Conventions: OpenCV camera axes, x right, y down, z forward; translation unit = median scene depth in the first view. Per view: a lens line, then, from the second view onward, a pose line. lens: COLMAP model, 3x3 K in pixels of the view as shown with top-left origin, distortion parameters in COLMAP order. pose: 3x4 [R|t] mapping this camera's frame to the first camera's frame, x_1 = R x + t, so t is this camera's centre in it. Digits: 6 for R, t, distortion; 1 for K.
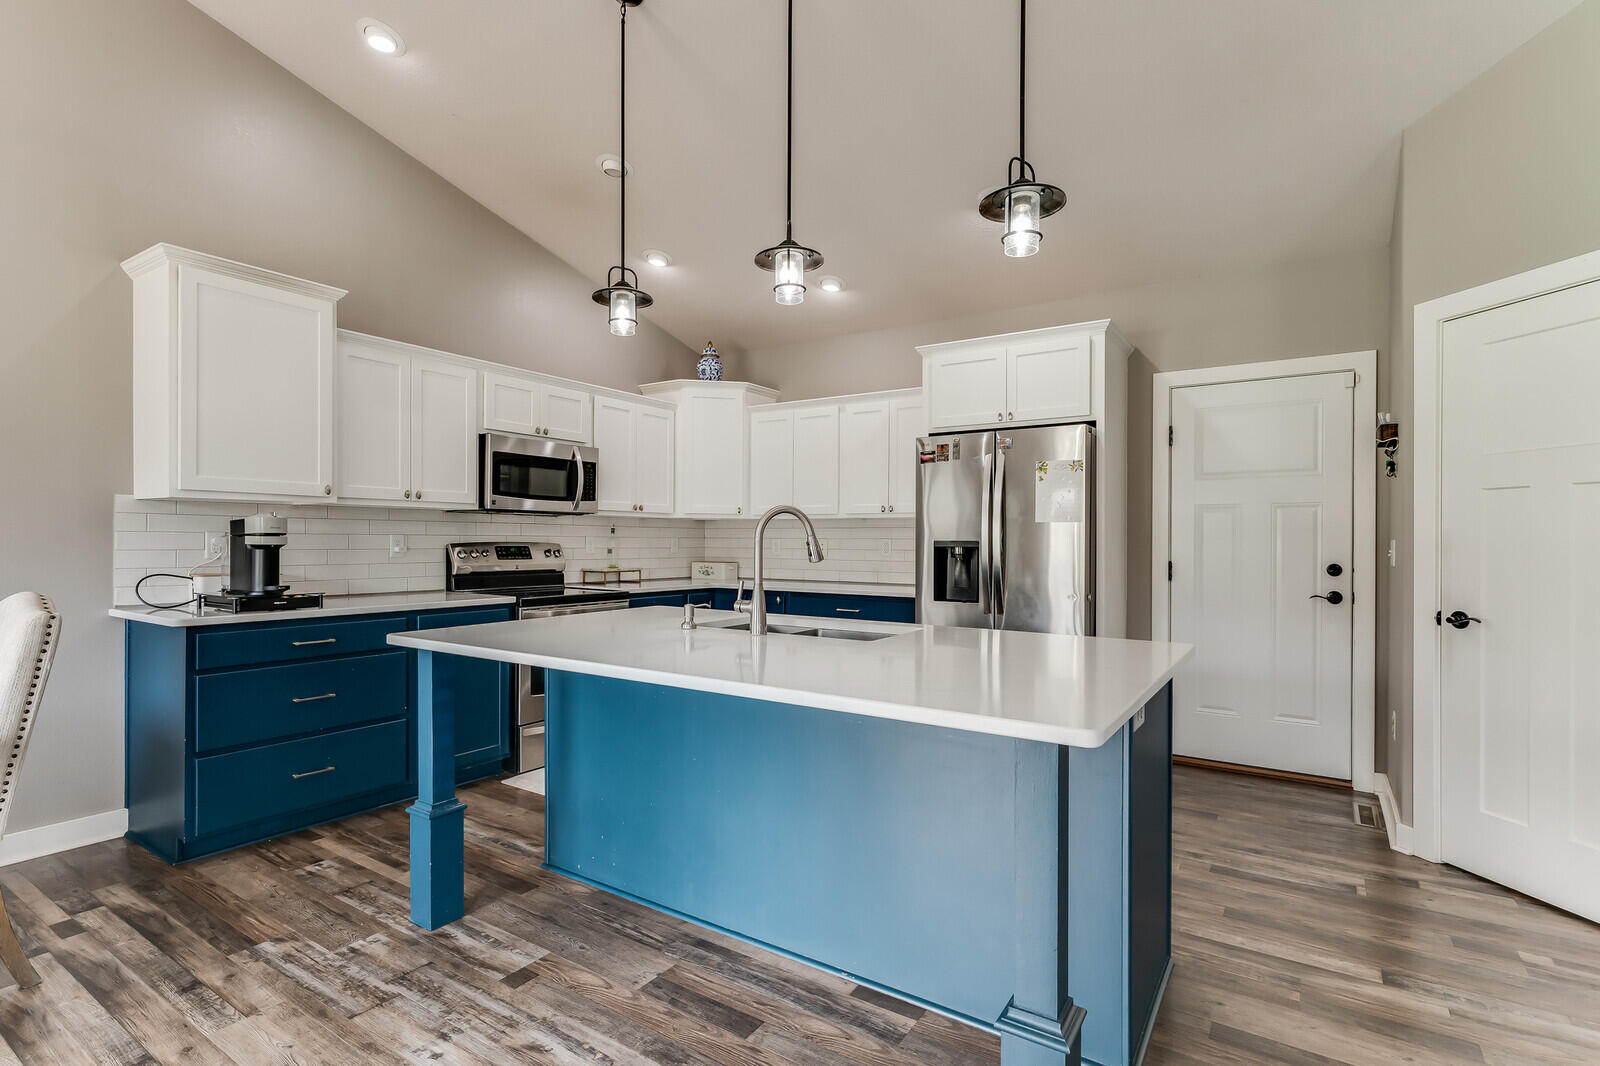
lens RADIAL K [[772.8, 0, 799.2], [0, 772.8, 541.2], [0, 0, 1]] dist [-0.000038, -0.002321]
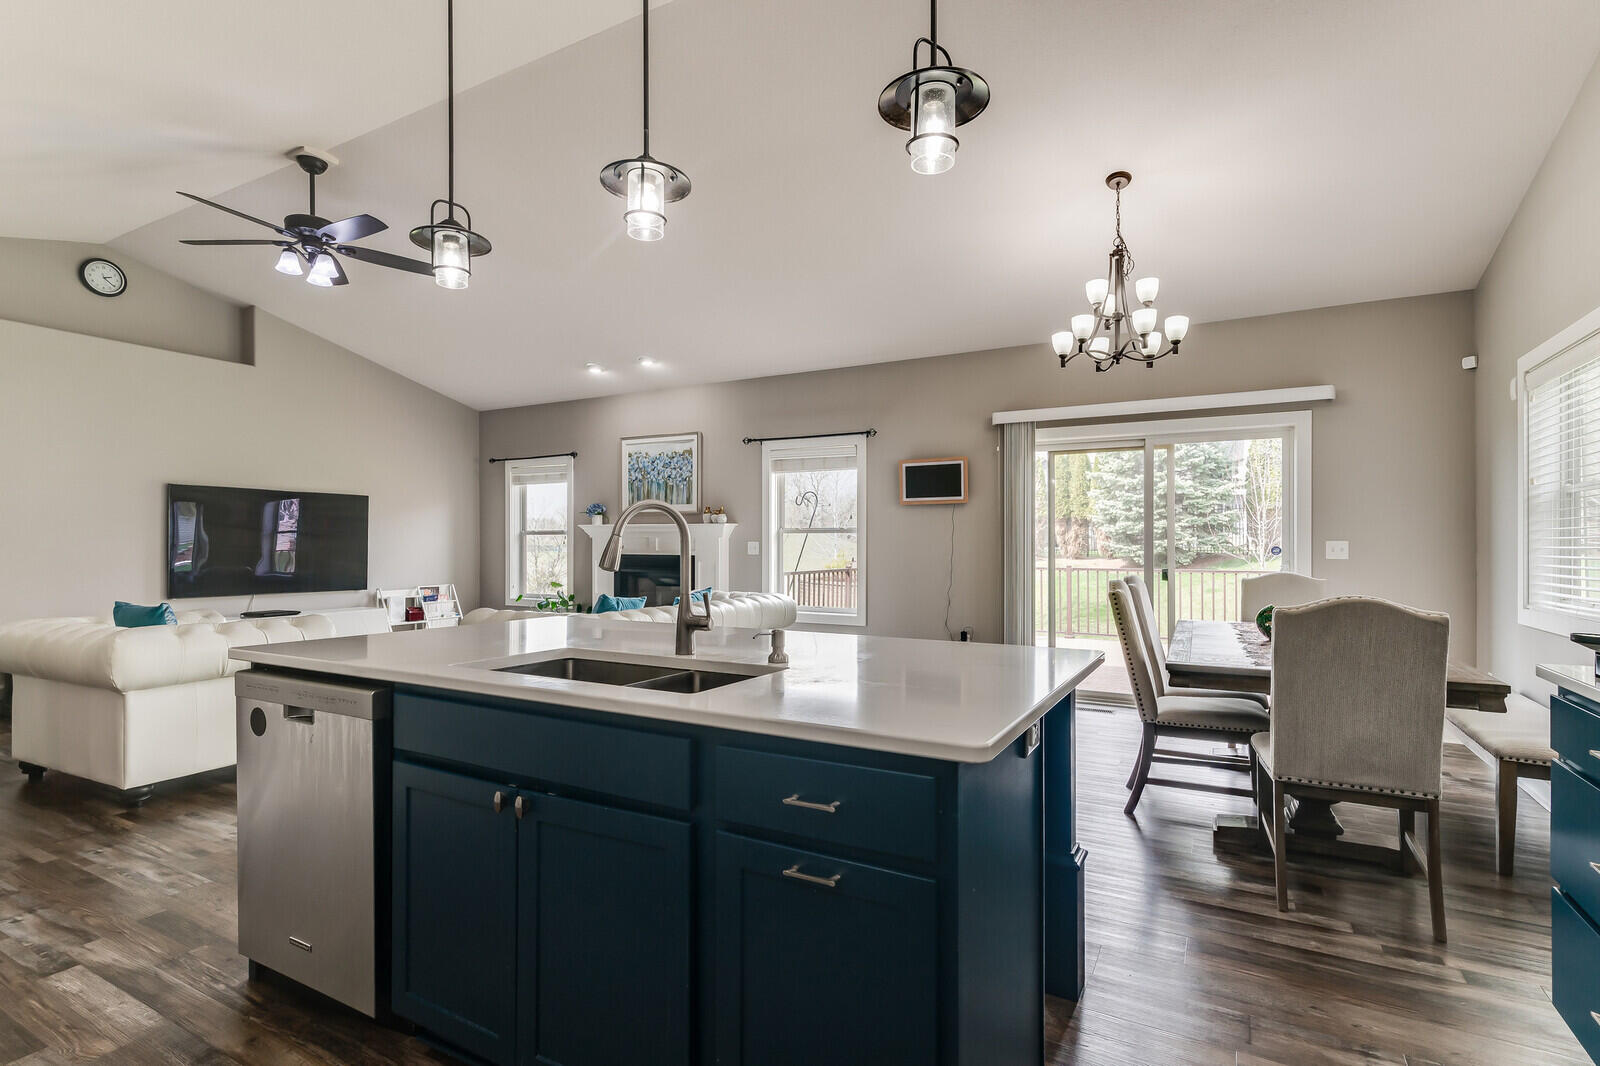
lens RADIAL K [[773.7, 0, 801.3], [0, 773.7, 546.8], [0, 0, 1]] dist [0.003370, 0.000947]
pose [[-0.997197, -0.006477, -0.074546, -0.077512], [-0.006652, 0.999976, 0.002105, 0.000052], [0.074531, 0.002594, -0.997215, 1.225669]]
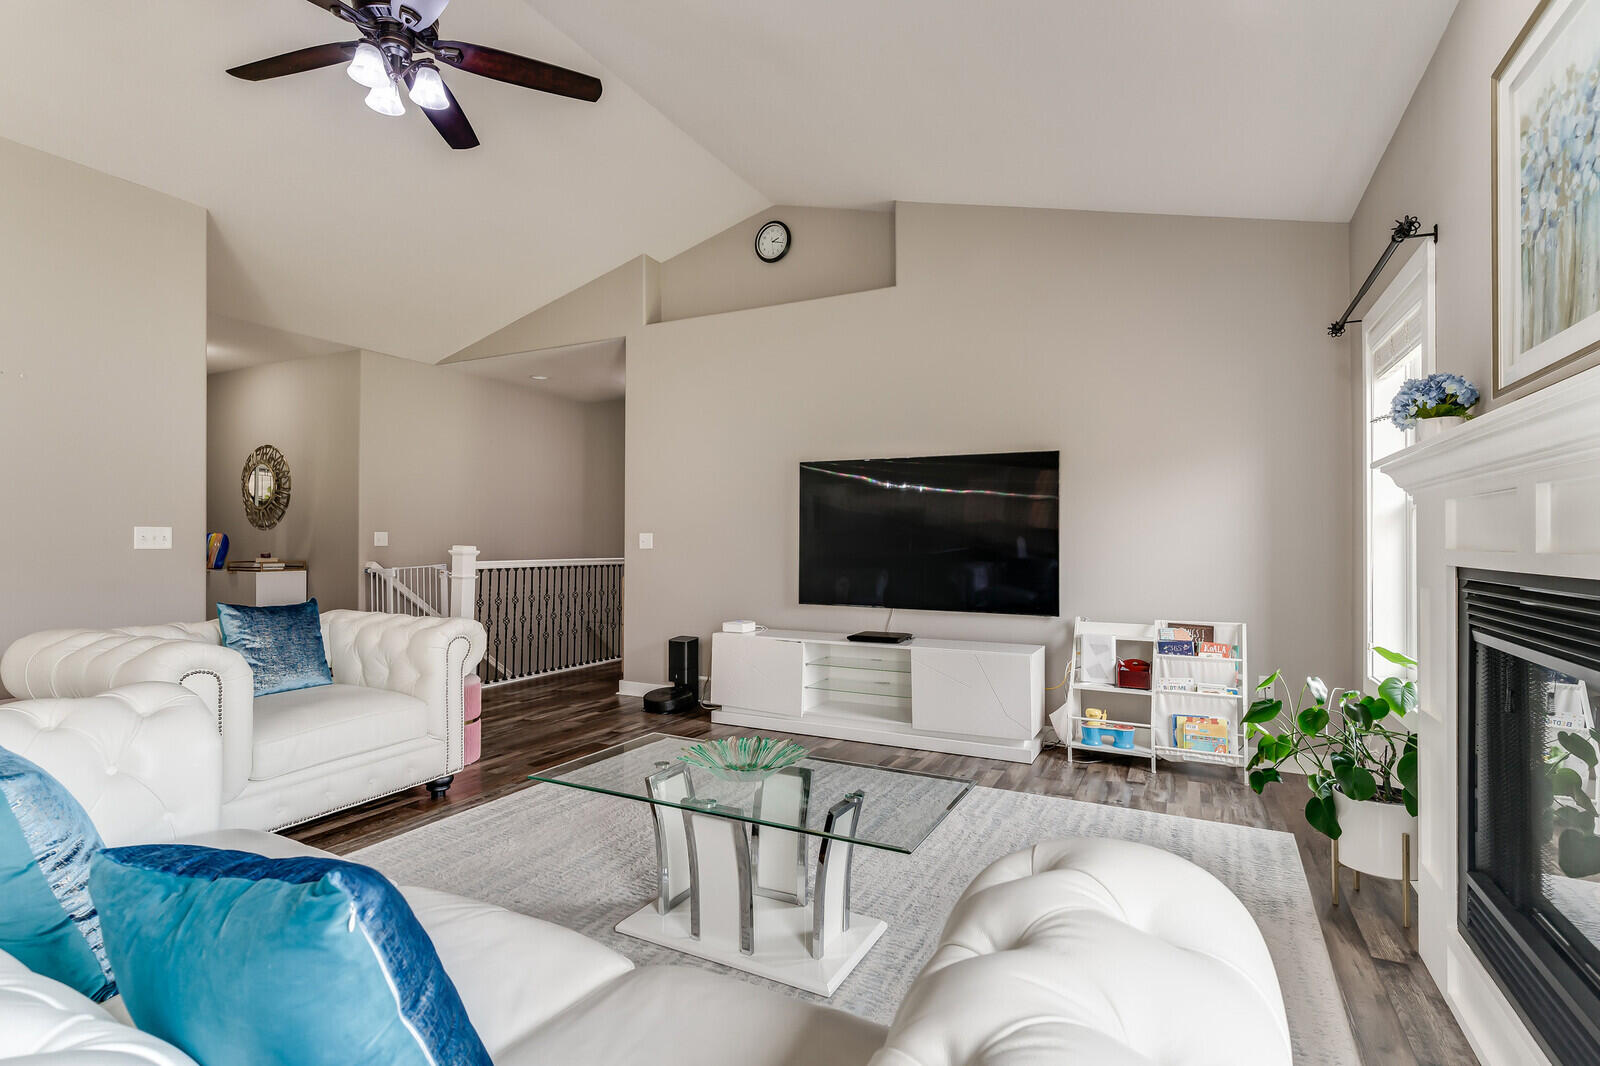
lens RADIAL K [[772.8, 0, 792.8], [0, 772.8, 534.4], [0, 0, 1]] dist [-0.000038, -0.002321]
pose [[-0.109861, 0.007467, 0.993919, -0.191048], [-0.004276, 0.999959, -0.007985, 0.014045], [-0.993938, -0.005127, -0.109824, -0.437383]]
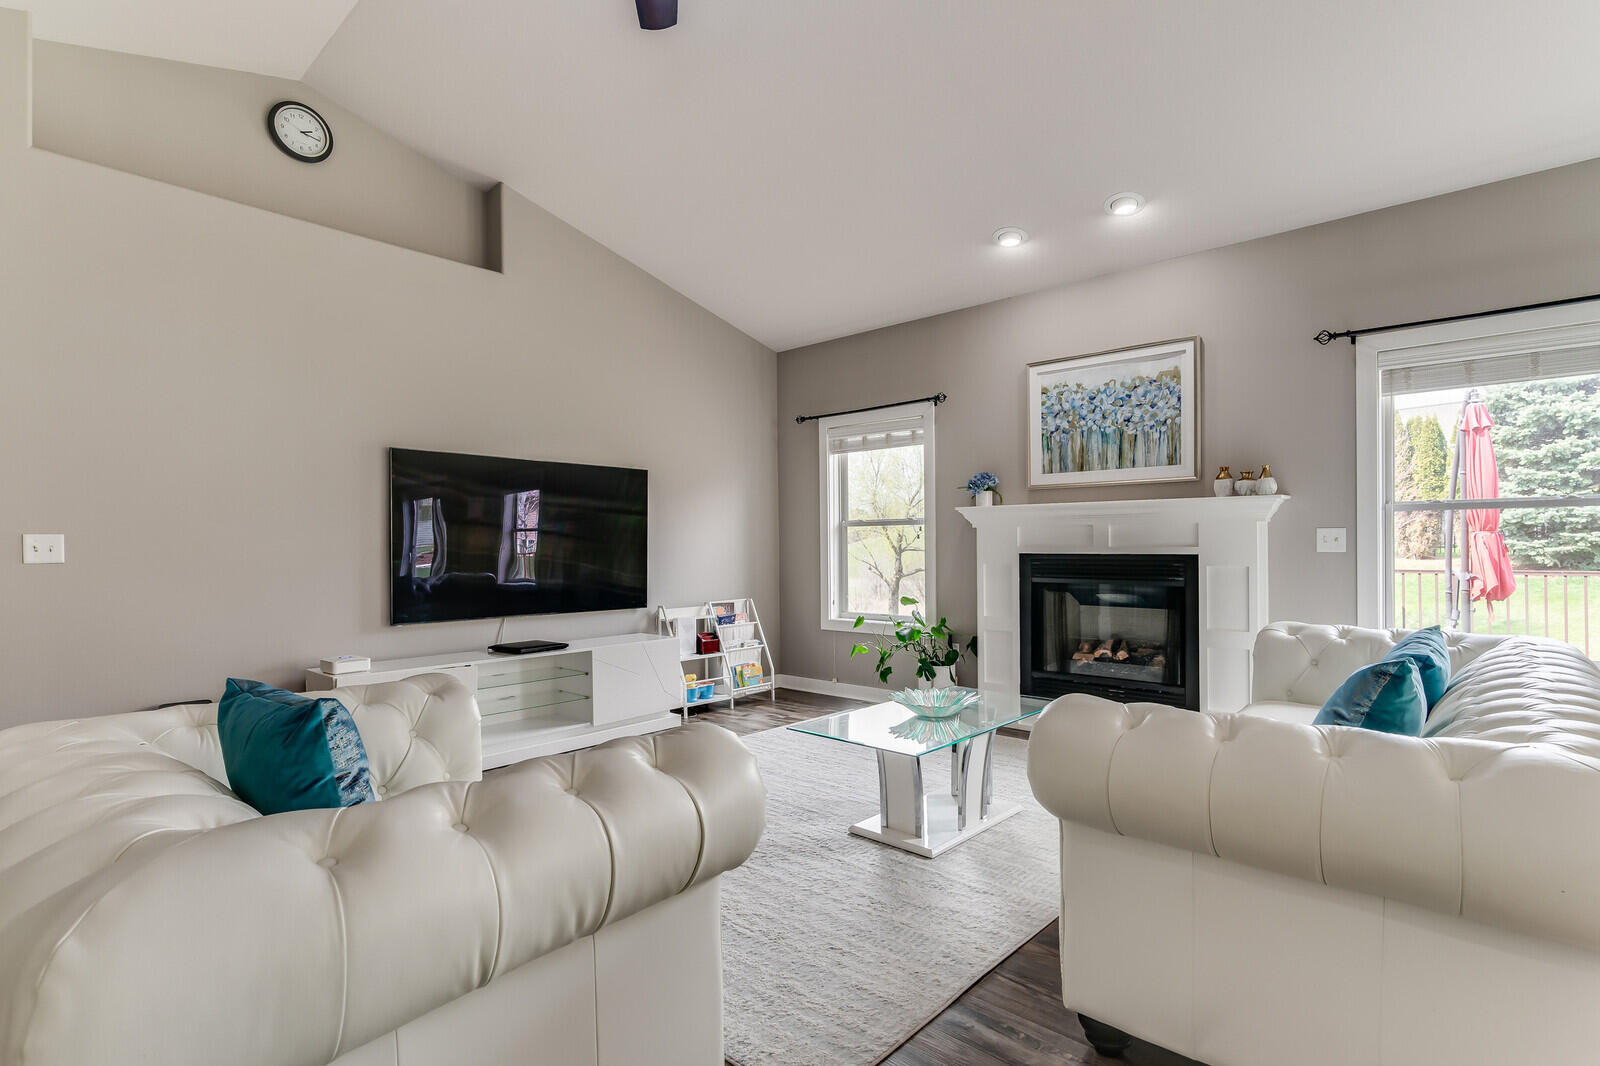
lens RADIAL K [[773.7, 0, 797.6], [0, 773.7, 546.6], [0, 0, 1]] dist [0.003370, 0.000947]
pose [[-0.988246, 0.001479, 0.152862, 0.449098], [0.001534, 0.999999, 0.000241, 0.015523], [-0.152862, 0.000472, -0.988248, 0.409912]]
